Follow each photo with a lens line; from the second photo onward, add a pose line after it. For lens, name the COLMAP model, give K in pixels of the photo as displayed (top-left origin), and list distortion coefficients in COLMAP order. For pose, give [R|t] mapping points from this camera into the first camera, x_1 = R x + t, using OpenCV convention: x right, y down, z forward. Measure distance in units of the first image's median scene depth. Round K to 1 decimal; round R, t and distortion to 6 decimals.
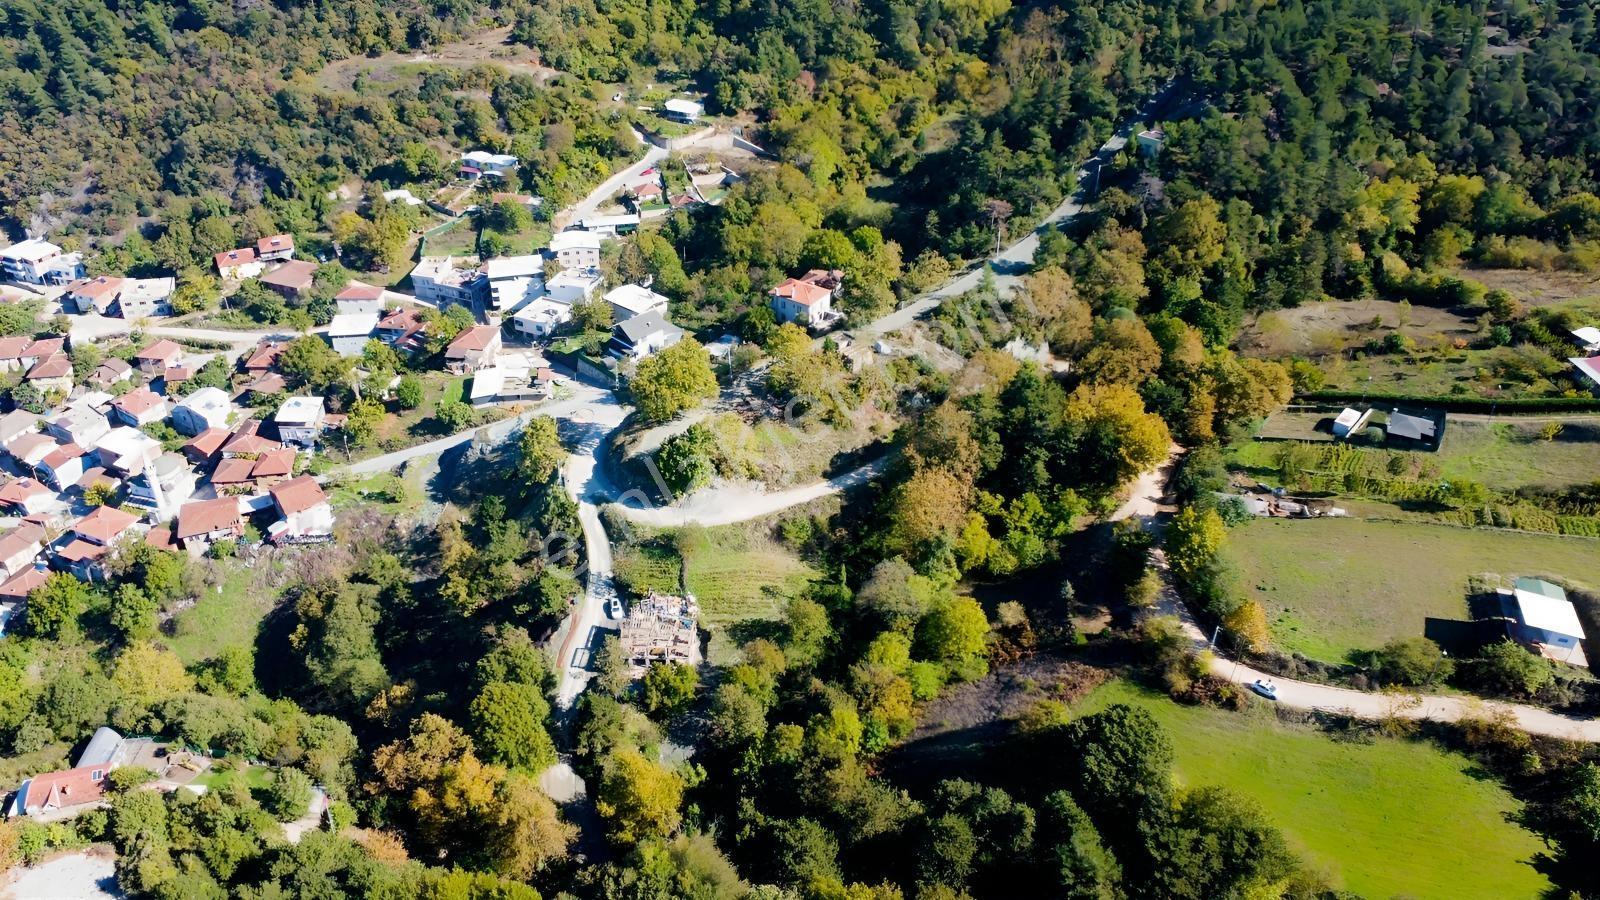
lens RADIAL K [[1159.6, 0, 795.2], [0, 1159.6, 447.6], [0, 0, 1]] dist [-0.025216, -0.015937]
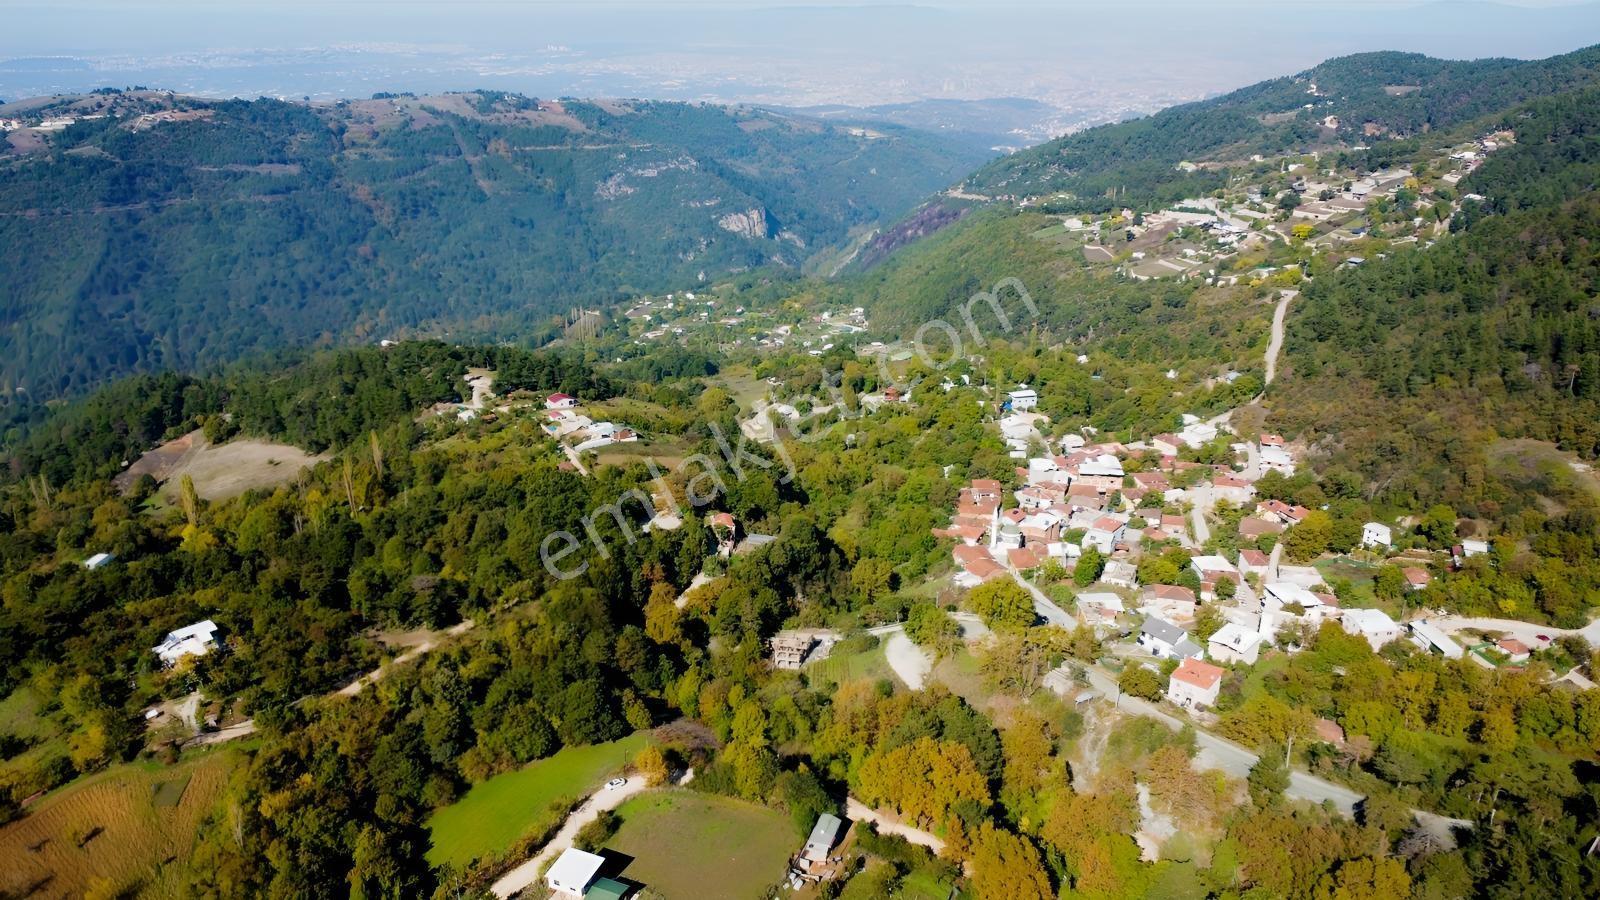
lens RADIAL K [[1159.6, 0, 797.5], [0, 1159.6, 444.6], [0, 0, 1]] dist [-0.025216, -0.015937]
pose [[-0.103682, 0.335612, -0.936277, 0.809320], [-0.552876, 0.763067, 0.334749, -0.374213], [0.826788, 0.552352, 0.106436, 0.391273]]
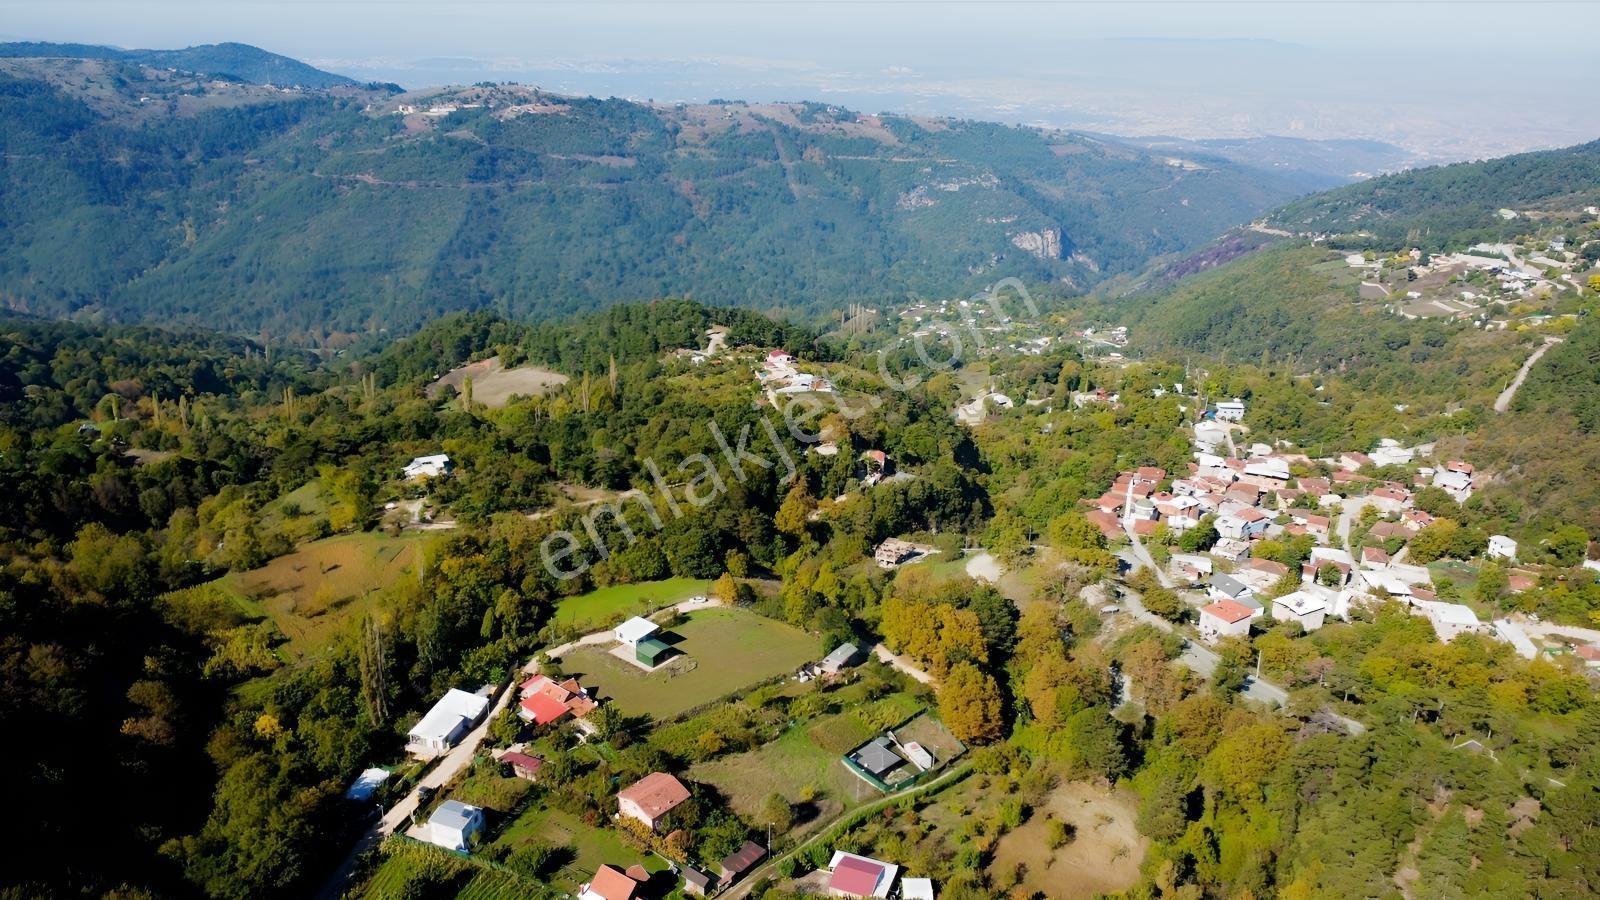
lens RADIAL K [[1159.6, 0, 797.7], [0, 1159.6, 443.8], [0, 0, 1]] dist [-0.025216, -0.015937]
pose [[-0.375869, 0.288298, -0.880686, 0.971066], [-0.540310, 0.703927, 0.461034, -0.469267], [0.752854, 0.649131, -0.108814, 0.575460]]
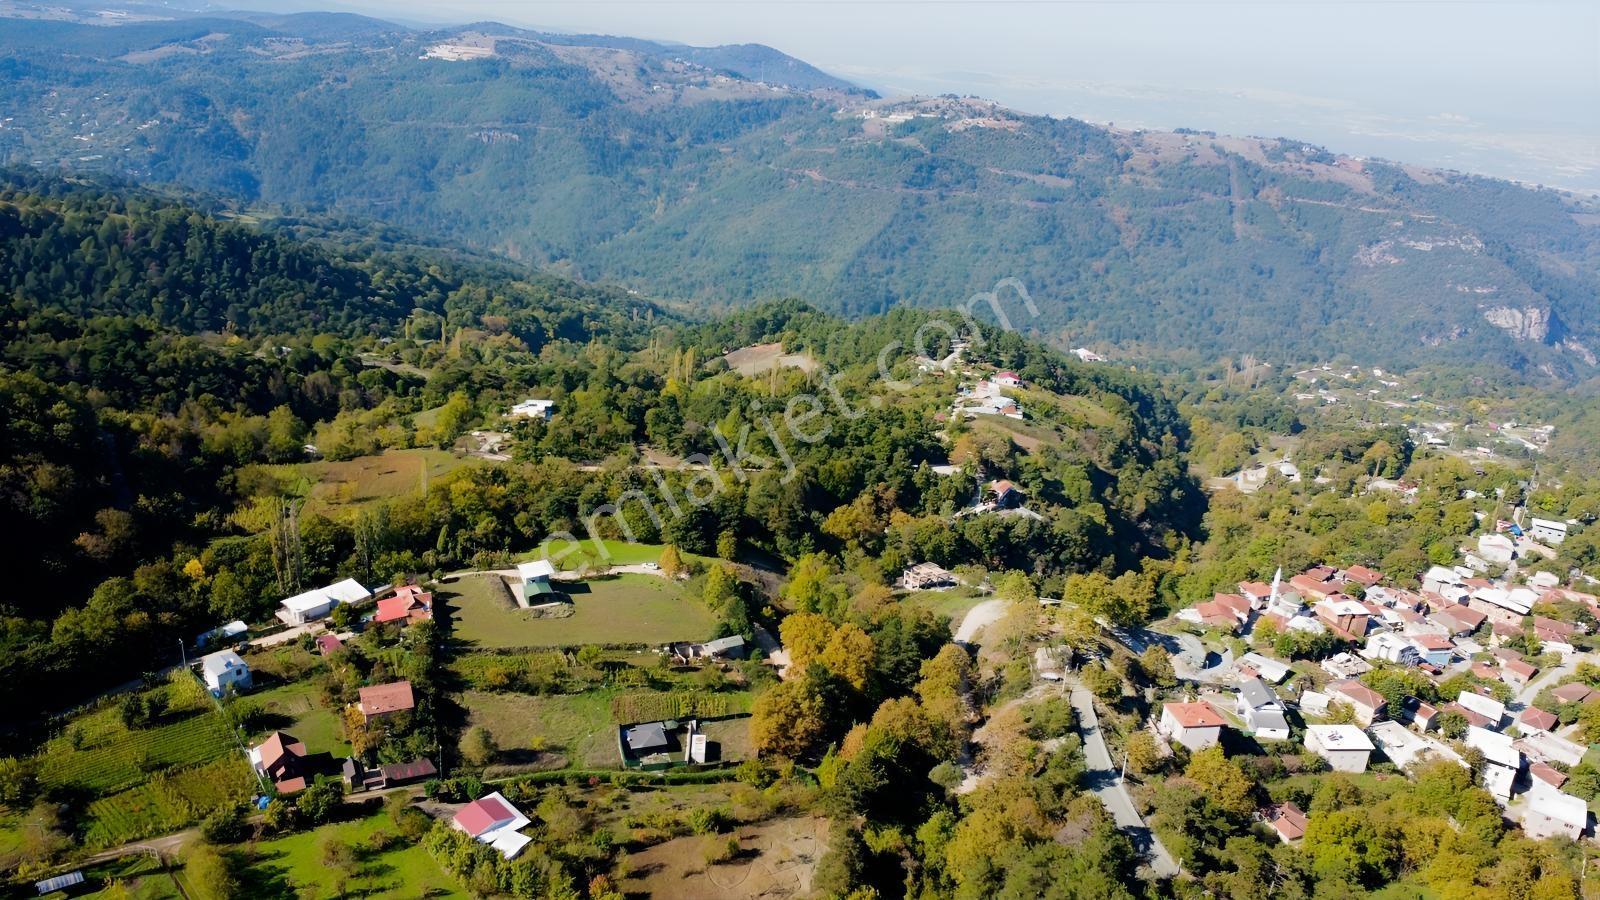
lens RADIAL K [[1159.6, 0, 798.7], [0, 1159.6, 445.5], [0, 0, 1]] dist [-0.025216, -0.015937]
pose [[-0.725606, 0.173461, -0.665889, 0.751552], [-0.445120, 0.619650, 0.646454, -0.657998], [0.524753, 0.765471, -0.372410, 0.850395]]
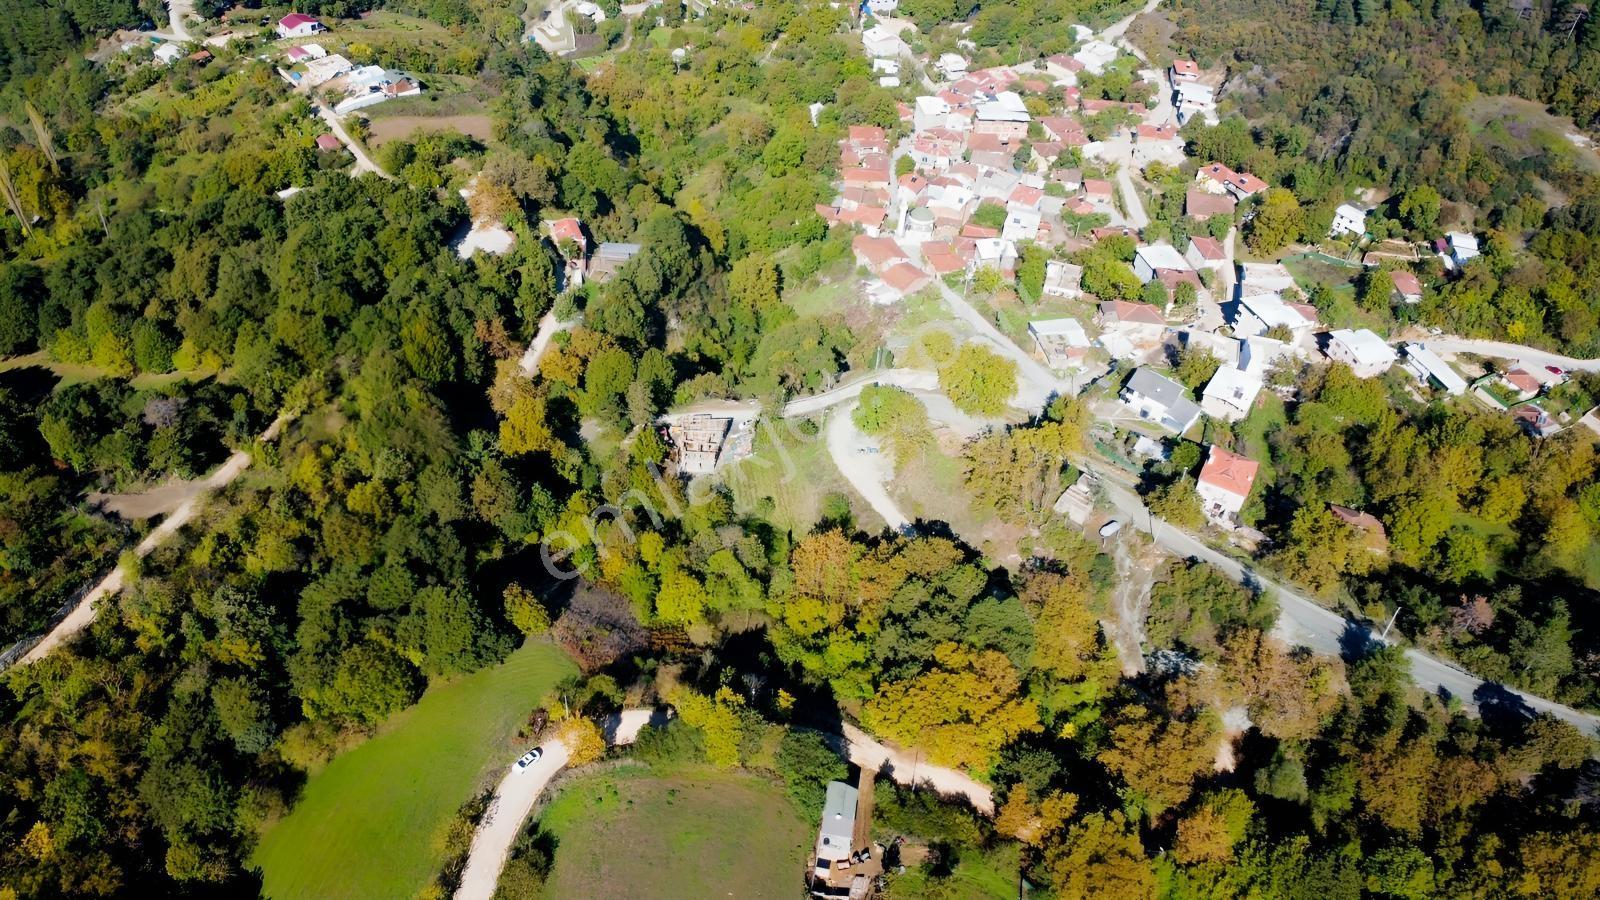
lens RADIAL K [[1159.6, 0, 797.8], [0, 1159.6, 443.9], [0, 0, 1]] dist [-0.025216, -0.015937]
pose [[0.085276, 0.660172, -0.746258, 0.501460], [-0.608998, 0.627327, 0.485369, -0.306935], [0.788574, 0.413079, 0.455539, 0.296691]]
